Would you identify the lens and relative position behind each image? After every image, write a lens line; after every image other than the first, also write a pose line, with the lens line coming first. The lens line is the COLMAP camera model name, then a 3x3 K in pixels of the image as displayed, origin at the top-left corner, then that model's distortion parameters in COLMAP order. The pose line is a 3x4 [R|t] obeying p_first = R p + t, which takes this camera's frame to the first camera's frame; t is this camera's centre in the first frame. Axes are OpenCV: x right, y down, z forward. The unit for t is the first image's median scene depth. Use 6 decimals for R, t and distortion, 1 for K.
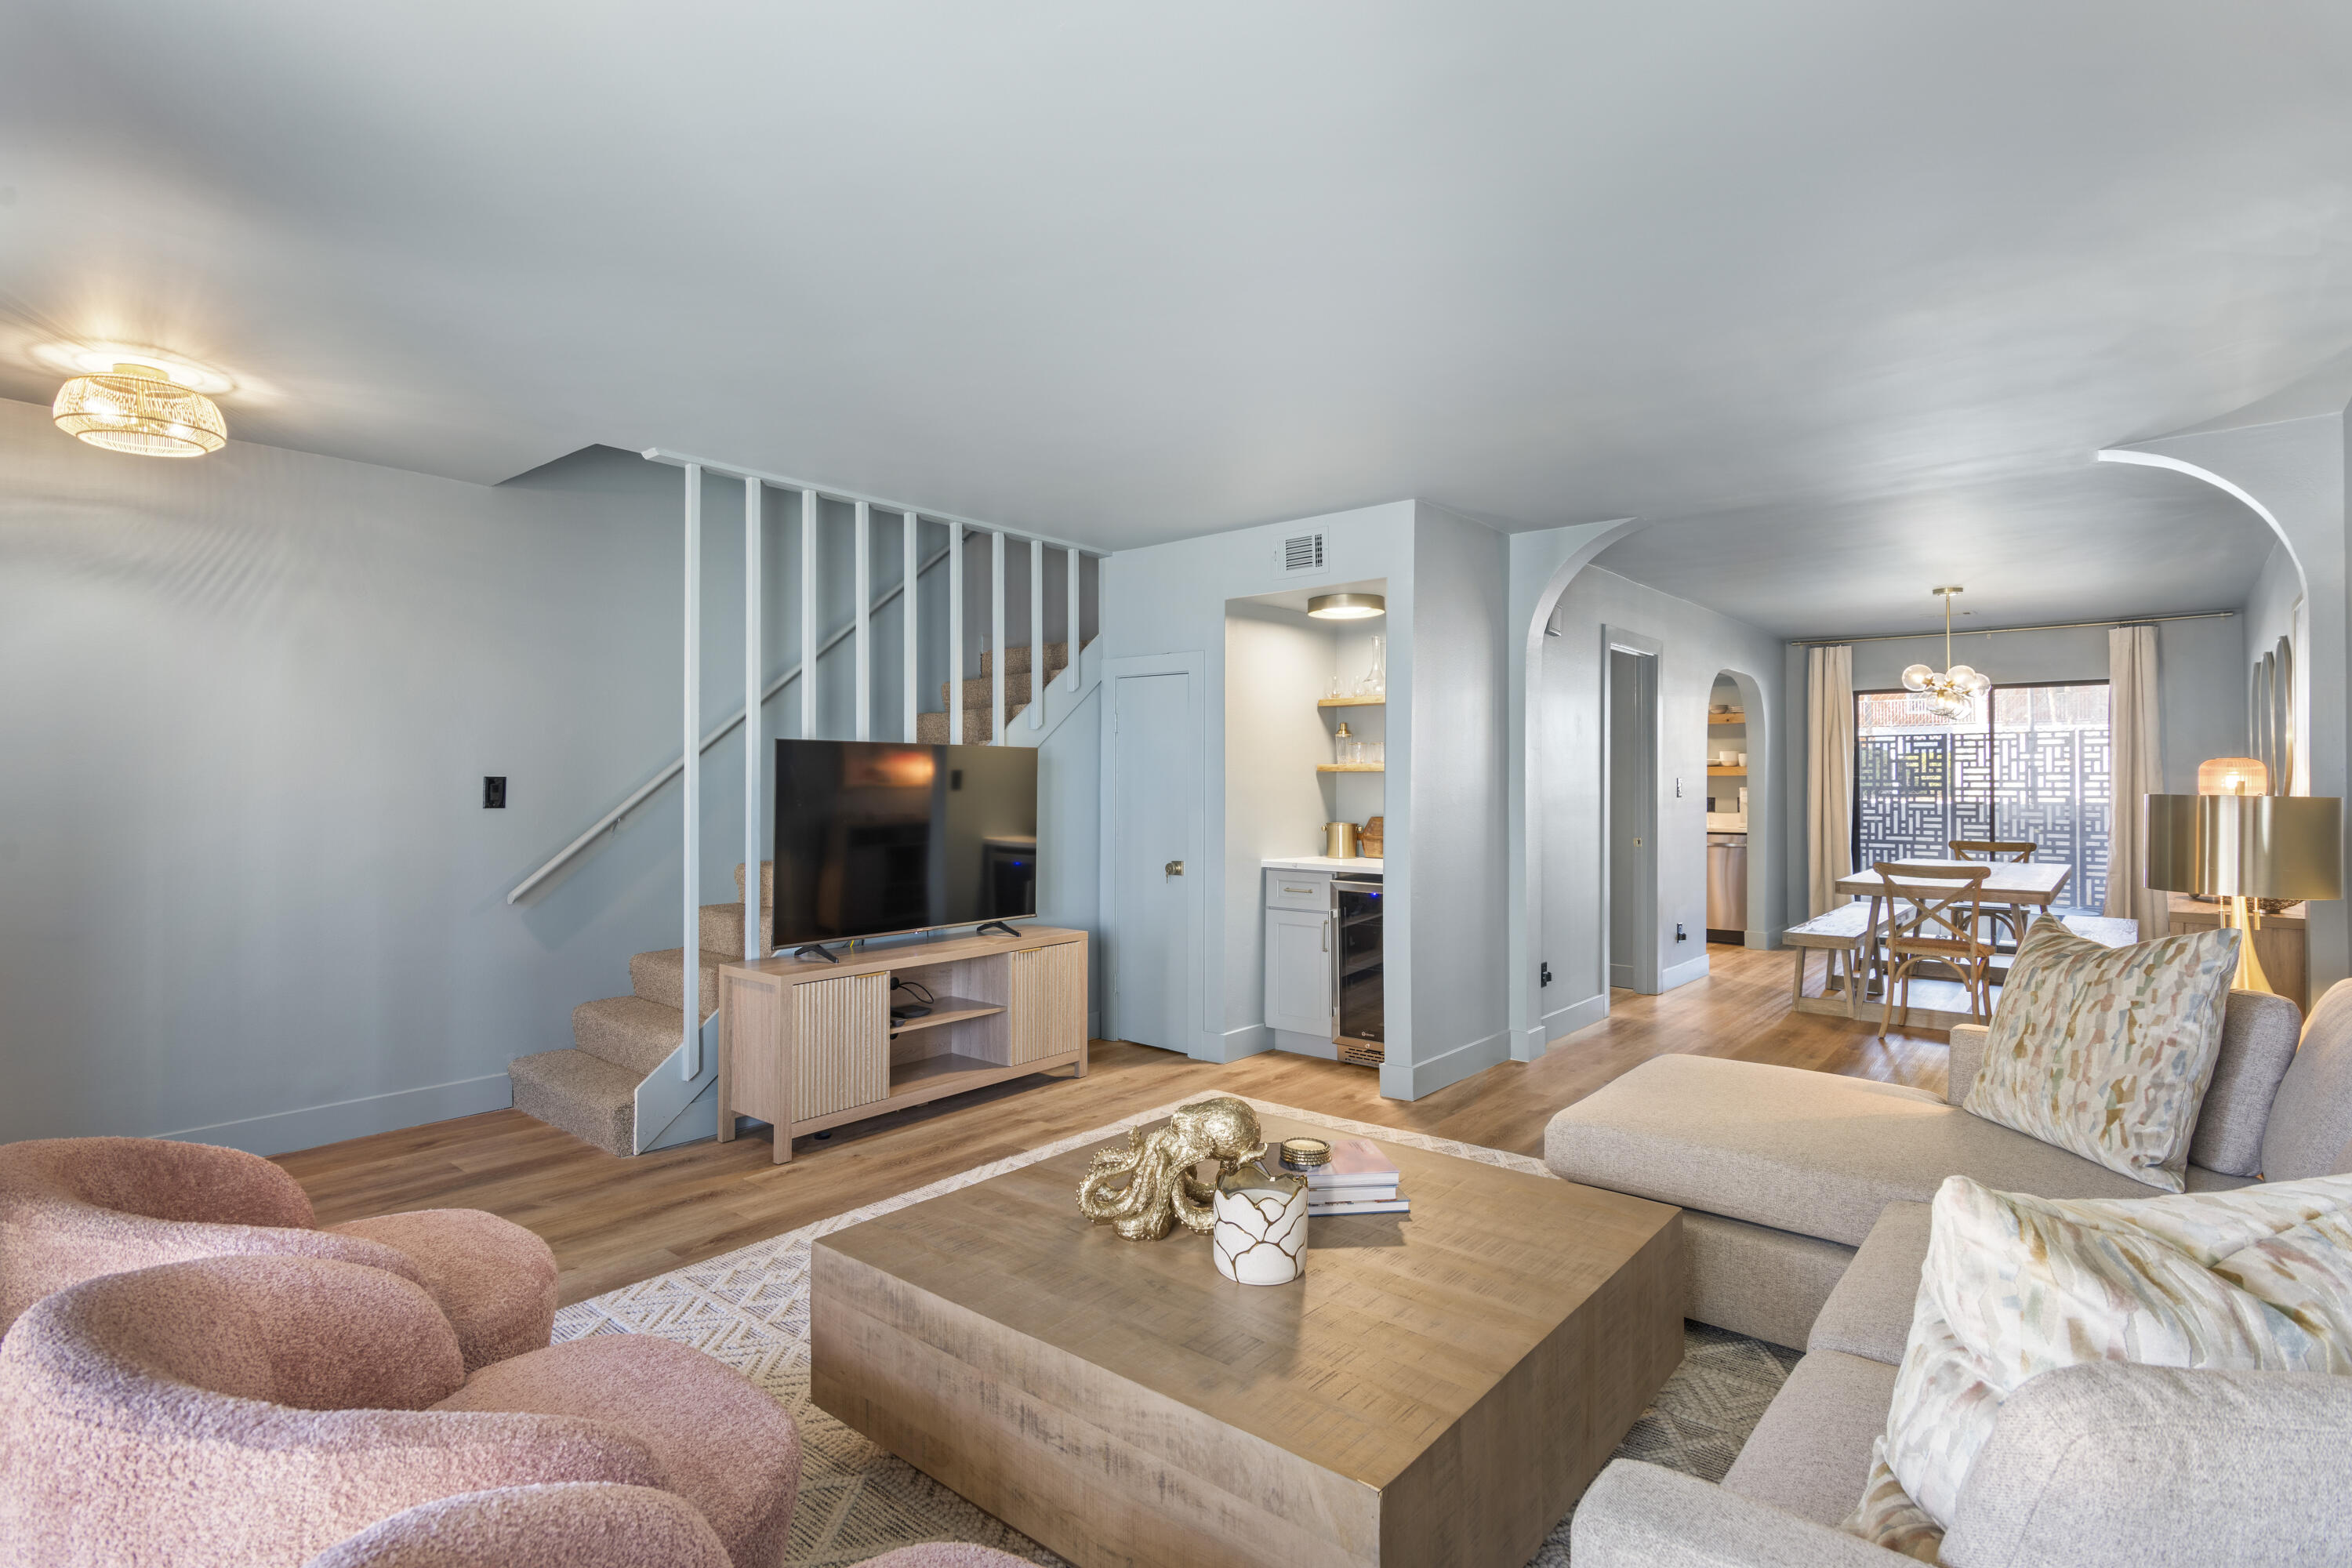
lens RADIAL K [[1144.6, 0, 1173.4], [0, 1144.6, 778.0], [0, 0, 1]] dist [0.003578, 0.000205]
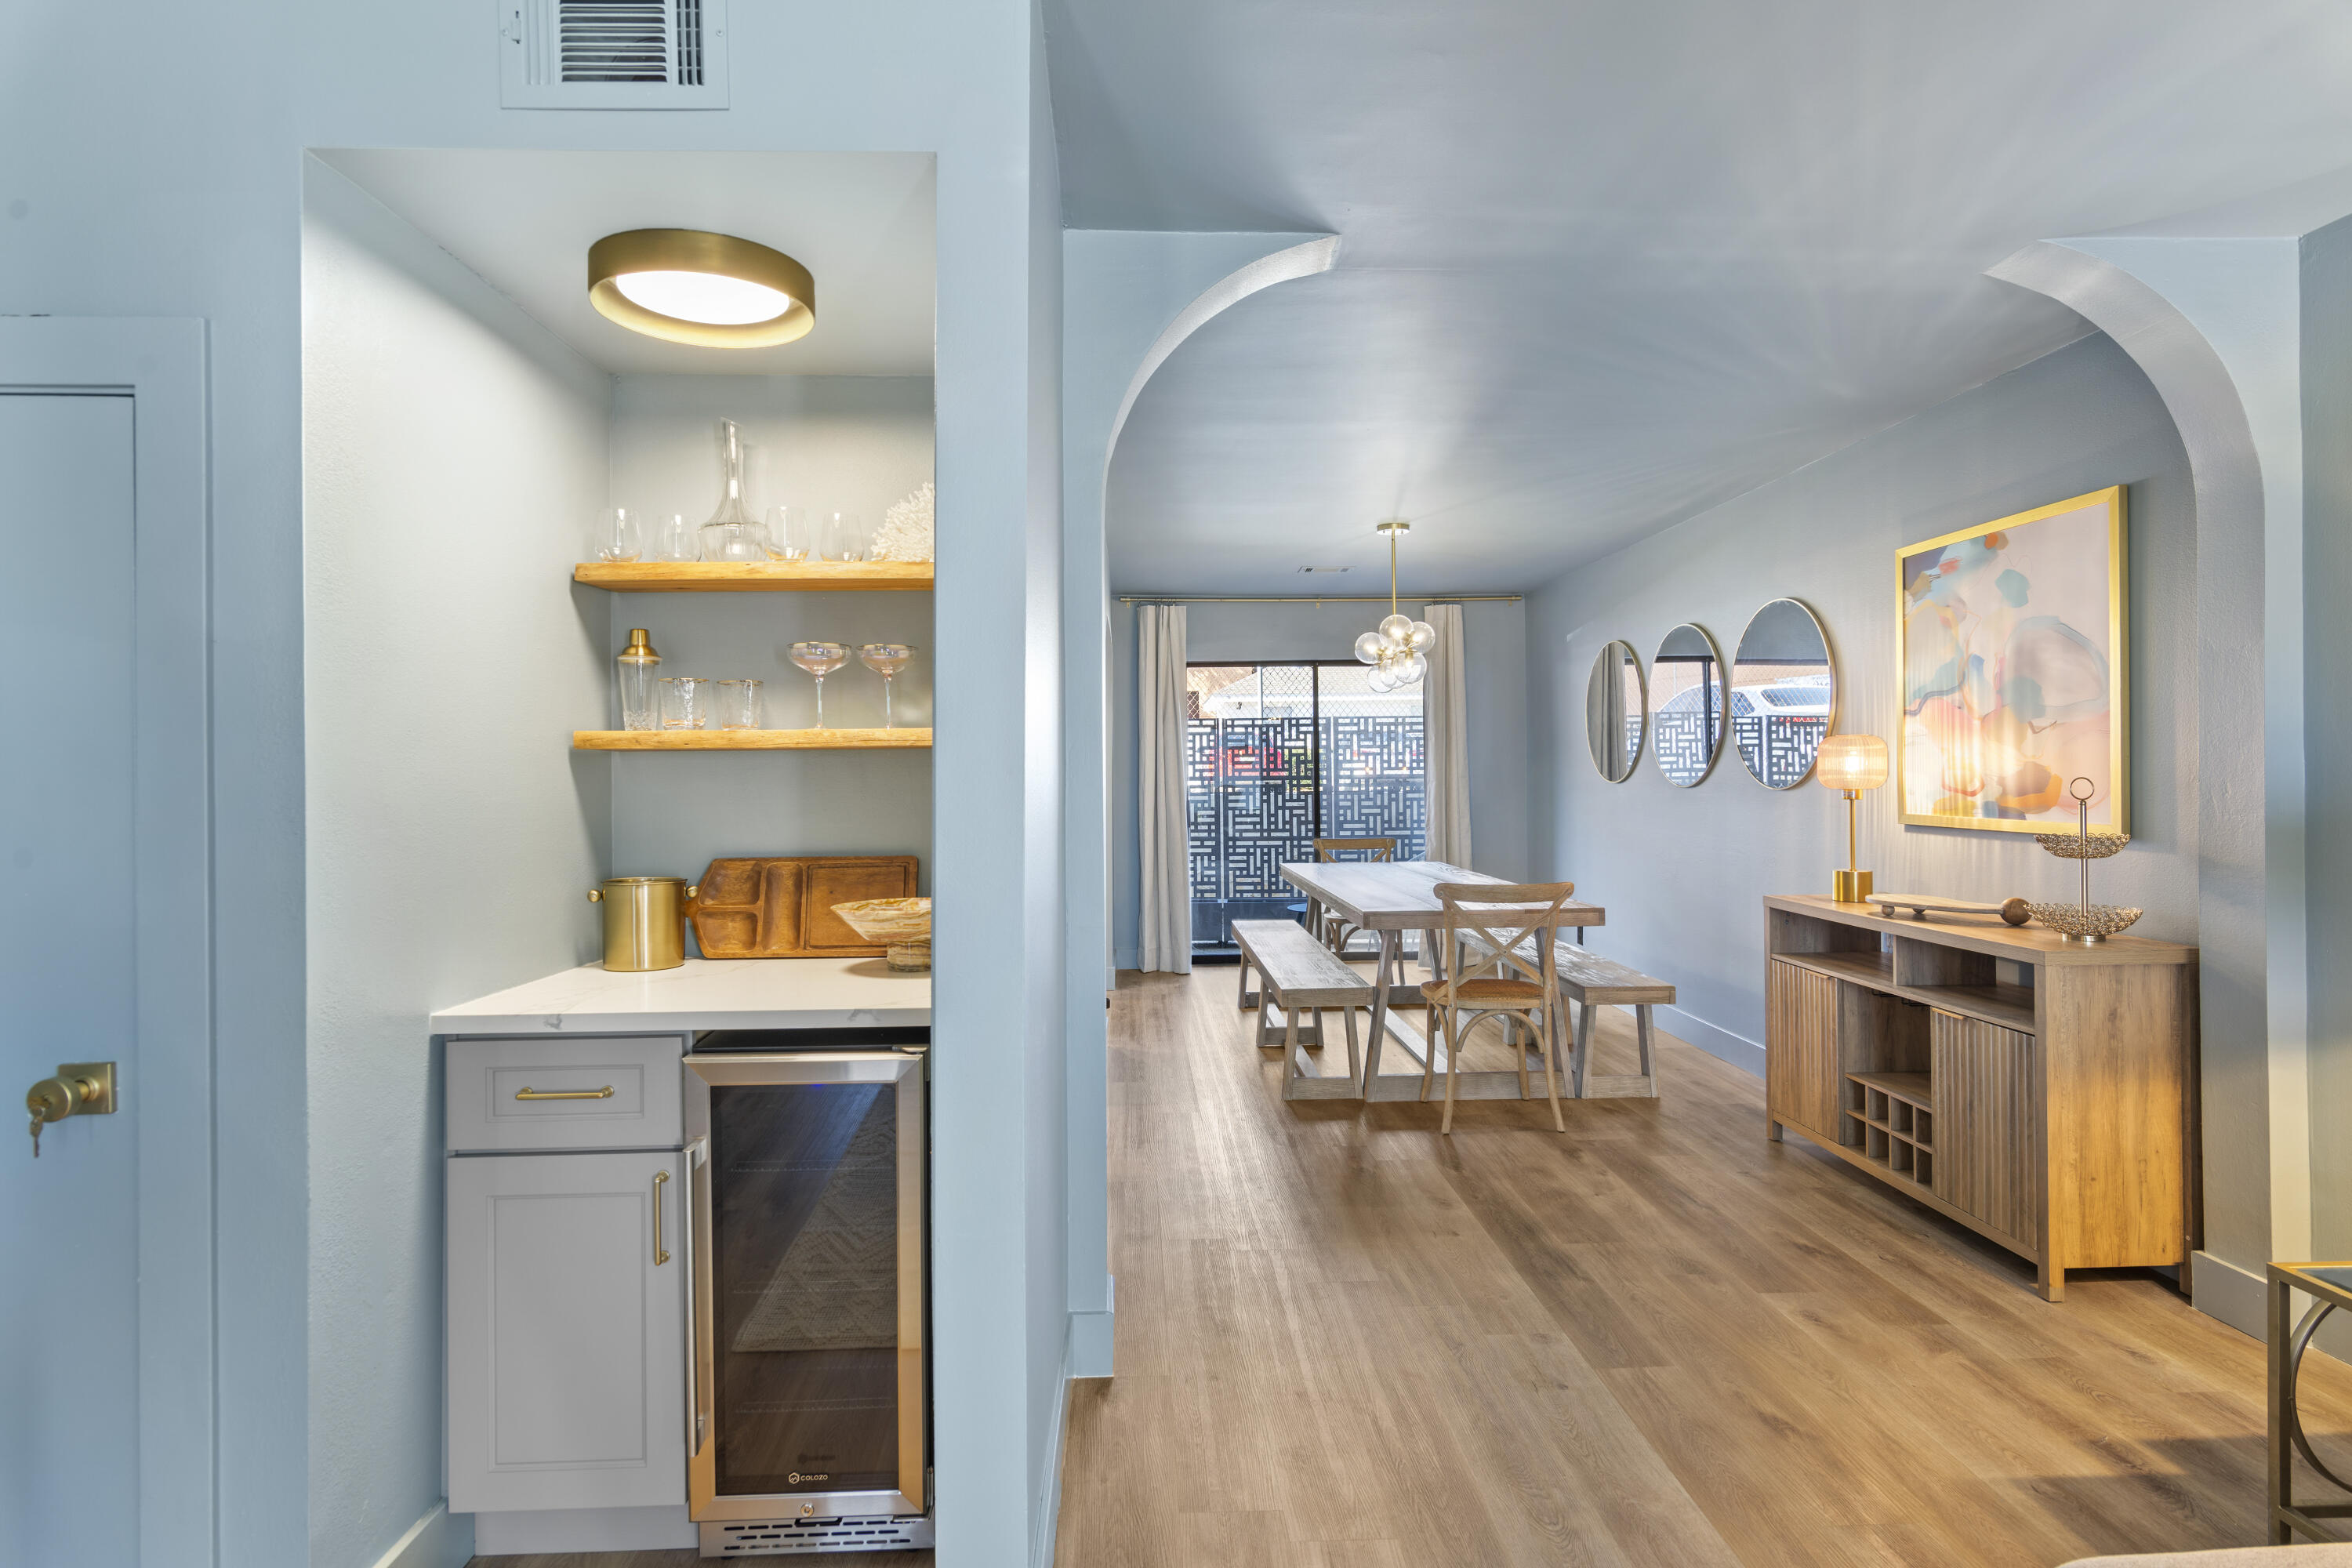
lens RADIAL K [[1206.9, 0, 1177.0], [0, 1206.9, 763.5], [0, 0, 1]] dist [-0.000749, 0.000220]
pose [[0.736219, -0.004909, 0.676725, 0.000151], [0.011350, 0.999923, -0.005095, 0.002145], [-0.676648, 0.011432, 0.736218, 0.364628]]
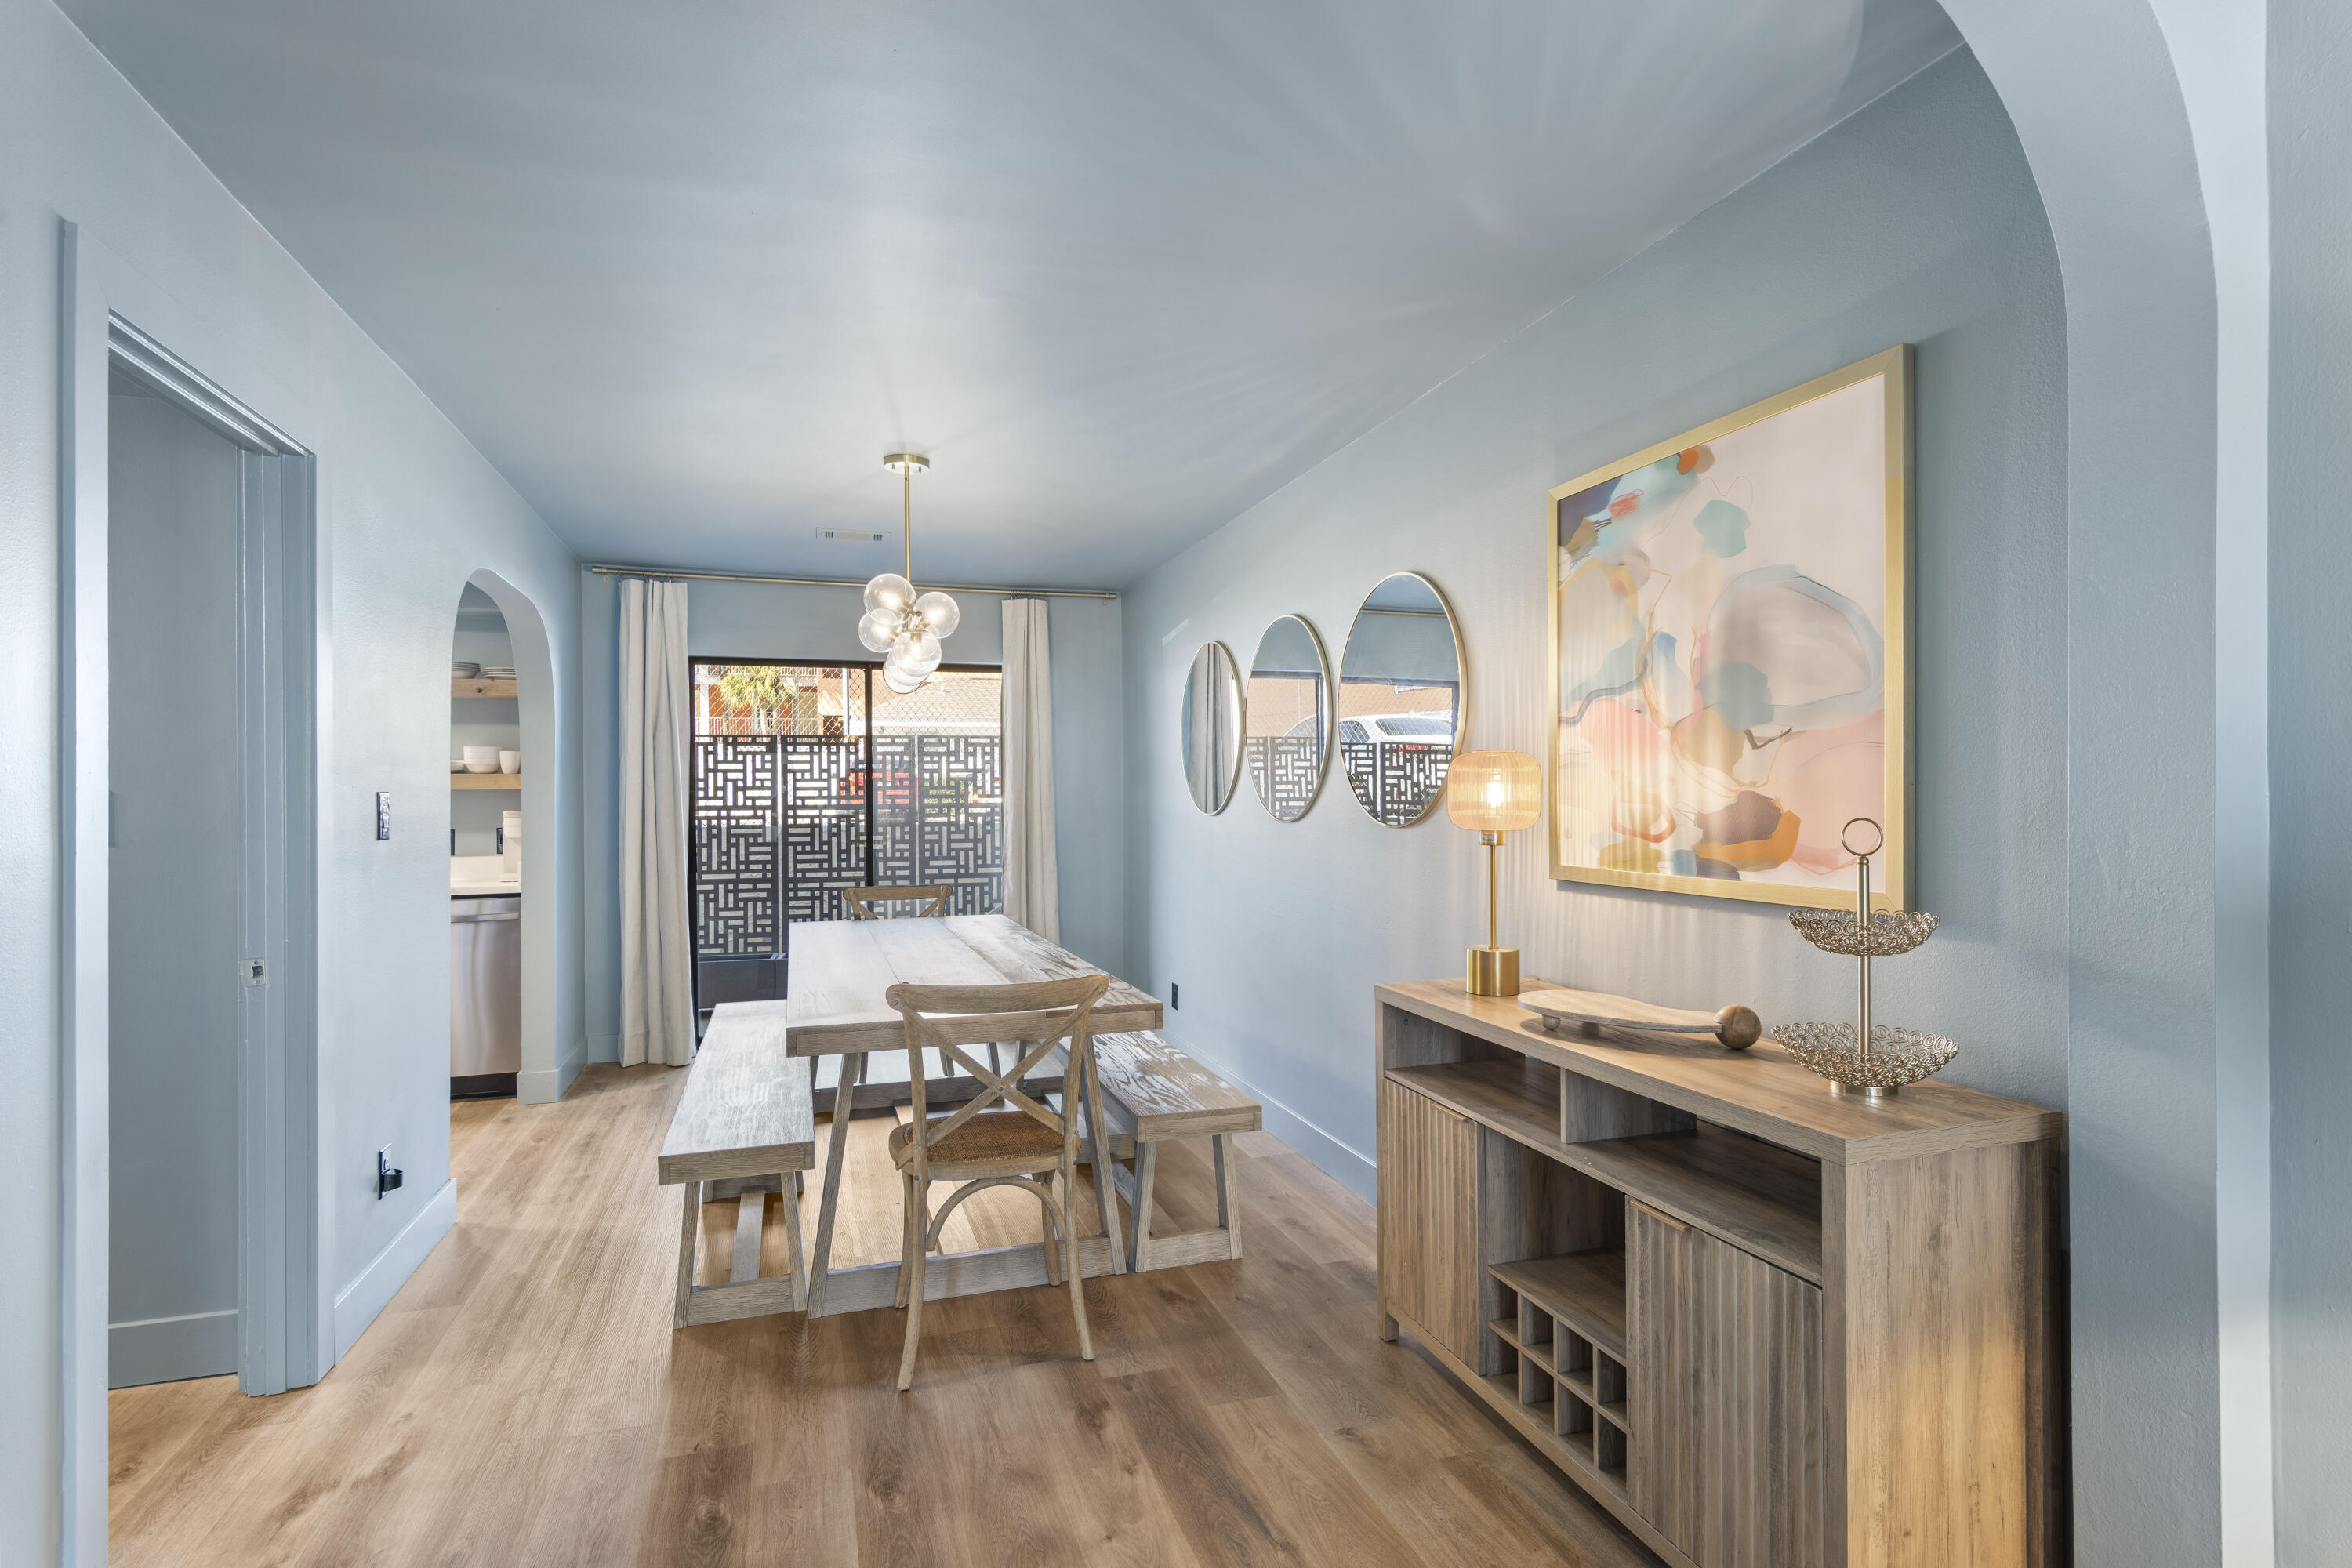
lens RADIAL K [[1144.6, 0, 1171.7], [0, 1144.6, 782.0], [0, 0, 1]] dist [0.003578, 0.000205]
pose [[0.525664, 0.004322, 0.850681, 0.195249], [0.007711, 0.999922, -0.009845, 0.002122], [-0.850657, 0.011734, 0.525590, 0.440696]]
